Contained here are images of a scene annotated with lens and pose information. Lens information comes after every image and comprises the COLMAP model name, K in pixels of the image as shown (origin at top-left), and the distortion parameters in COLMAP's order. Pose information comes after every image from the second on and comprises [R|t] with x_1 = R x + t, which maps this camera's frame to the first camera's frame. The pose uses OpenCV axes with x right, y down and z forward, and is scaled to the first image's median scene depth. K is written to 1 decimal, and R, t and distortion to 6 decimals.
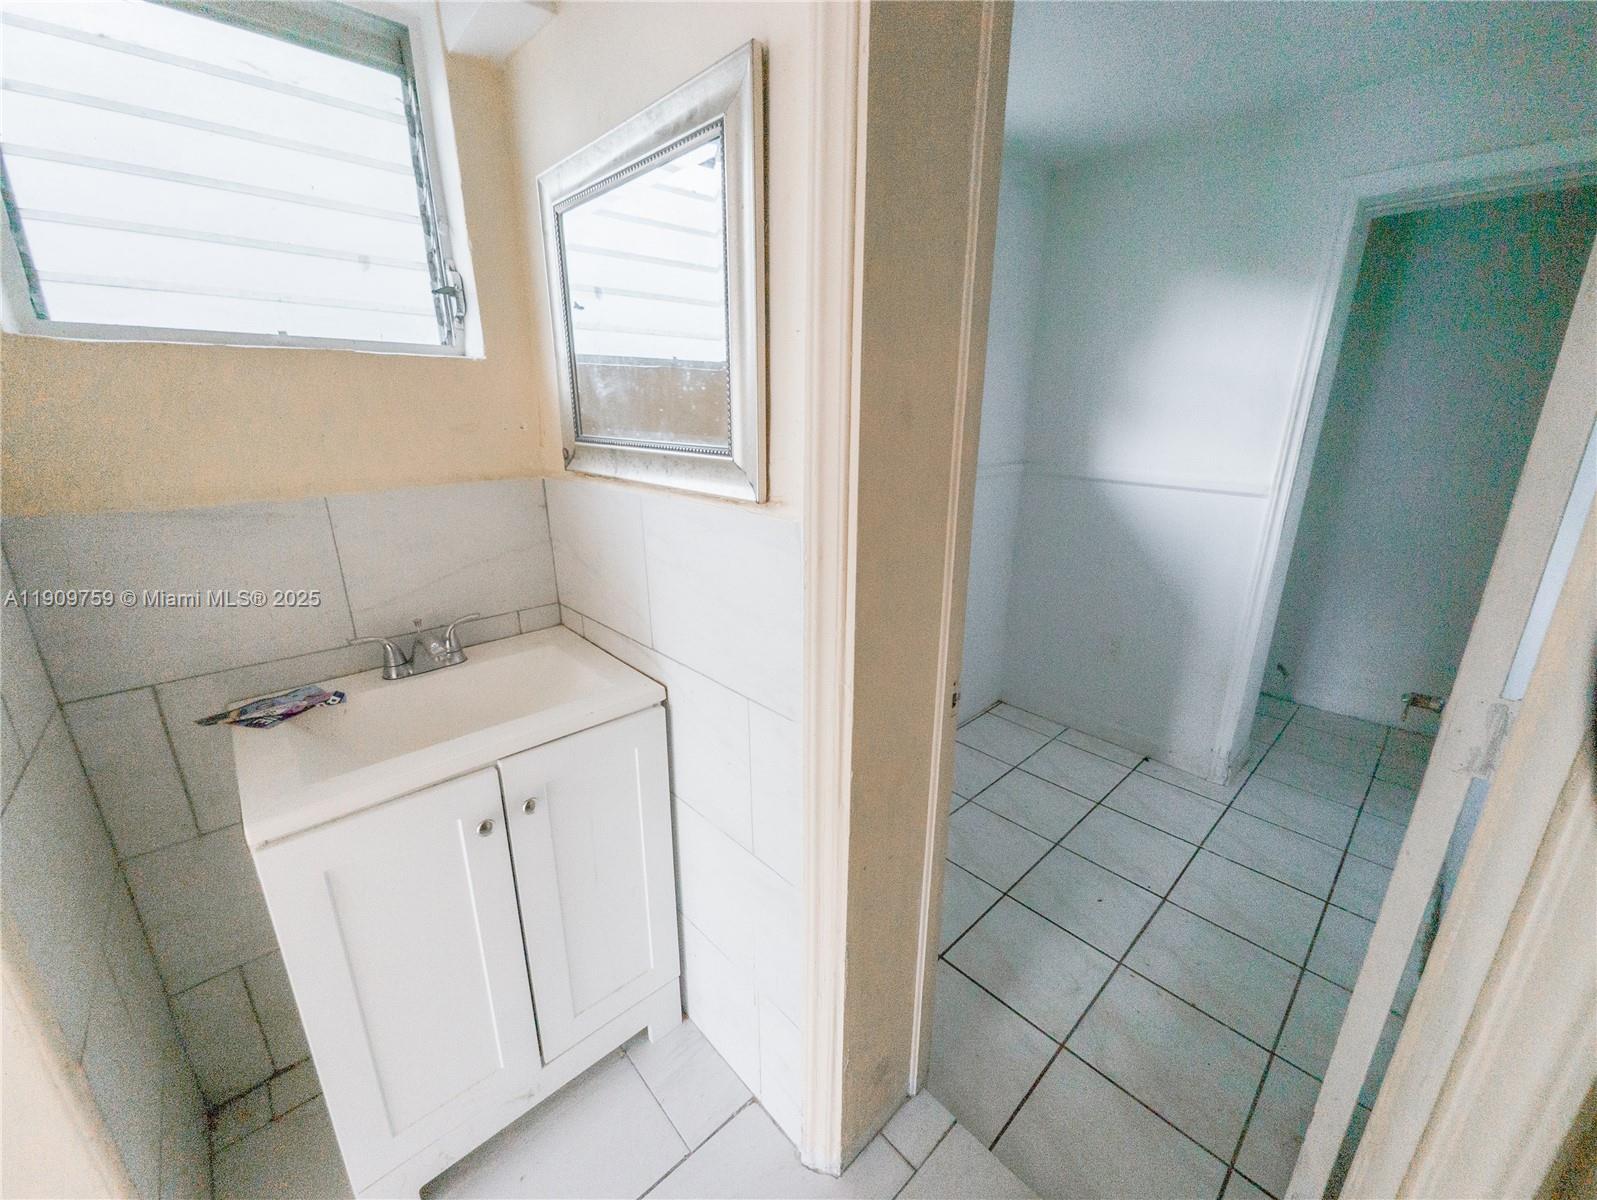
lens RADIAL K [[637.1, 0, 796.2], [0, 637.1, 600.1], [0, 0, 1]] dist [-0.001118, -0.000514]
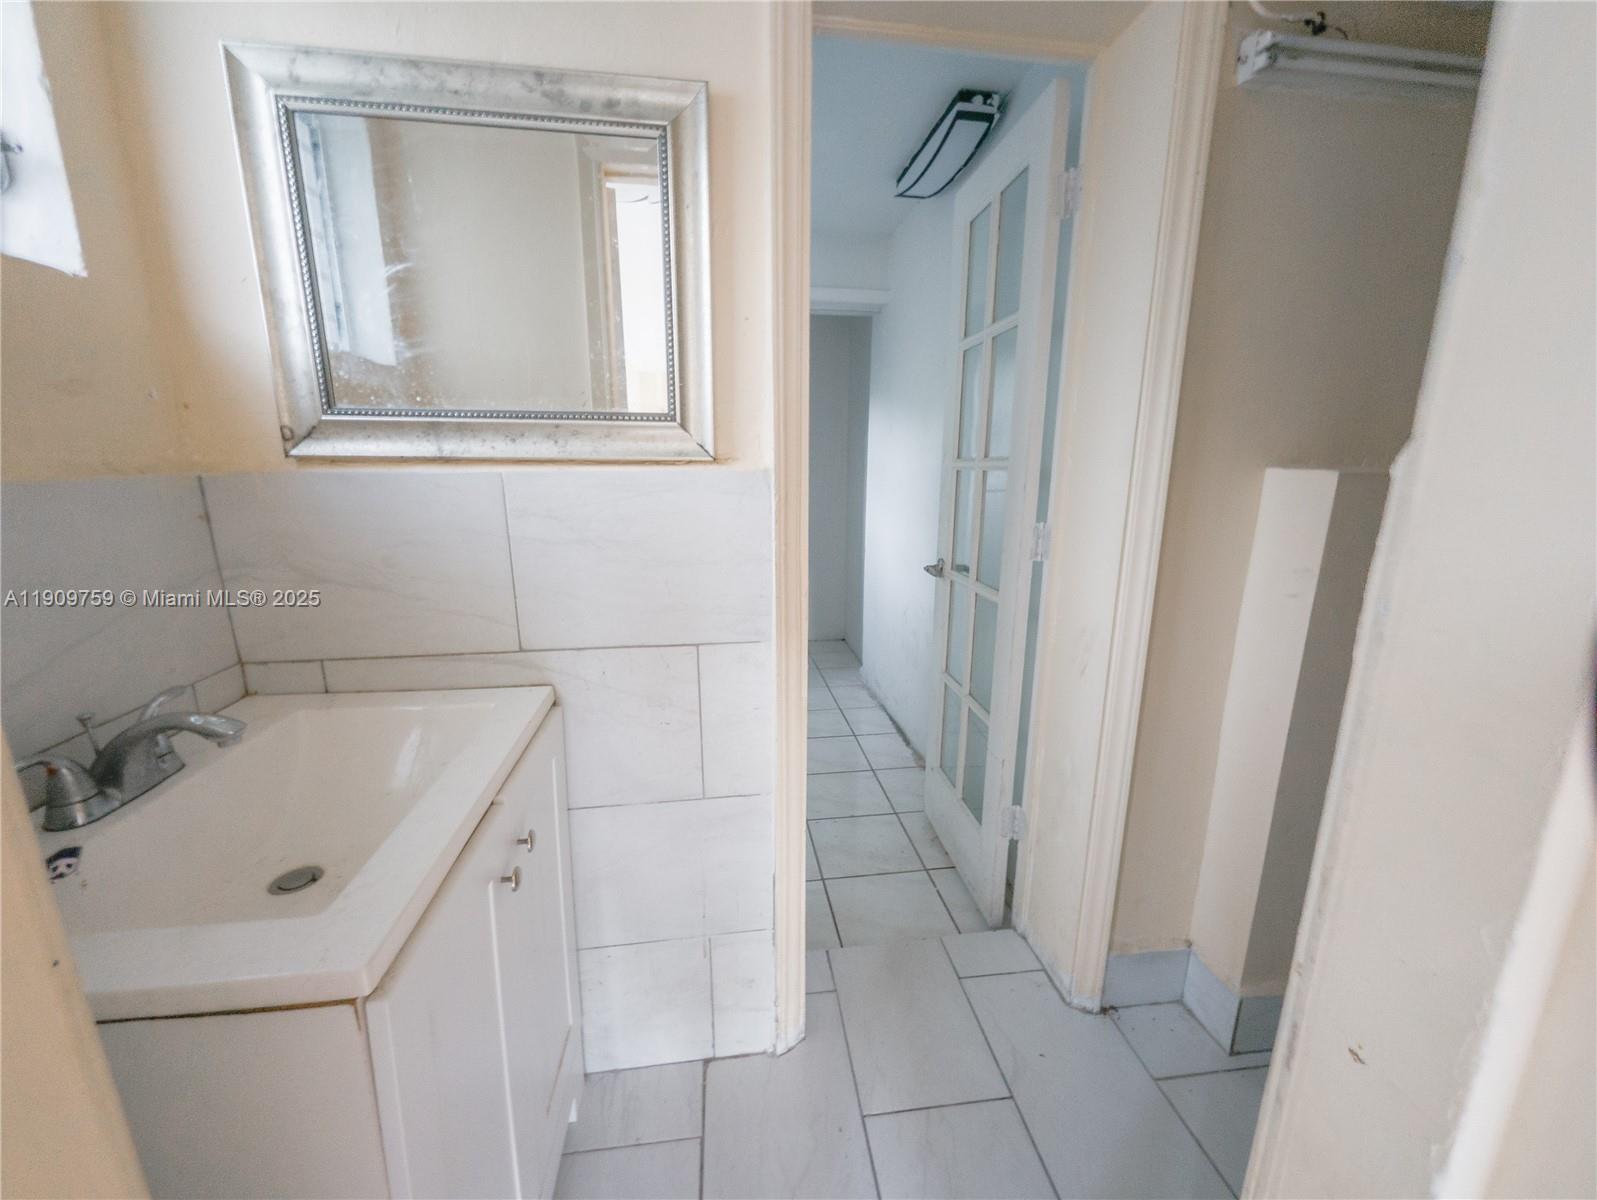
lens RADIAL K [[637.1, 0, 800.2], [0, 637.1, 596.6], [0, 0, 1]] dist [-0.001118, -0.000514]
pose [[0.566134, -0.175419, 0.805431, -0.692821], [0.234168, 0.971064, 0.046898, 0.052975], [-0.790353, 0.162056, 0.590831, 0.167197]]
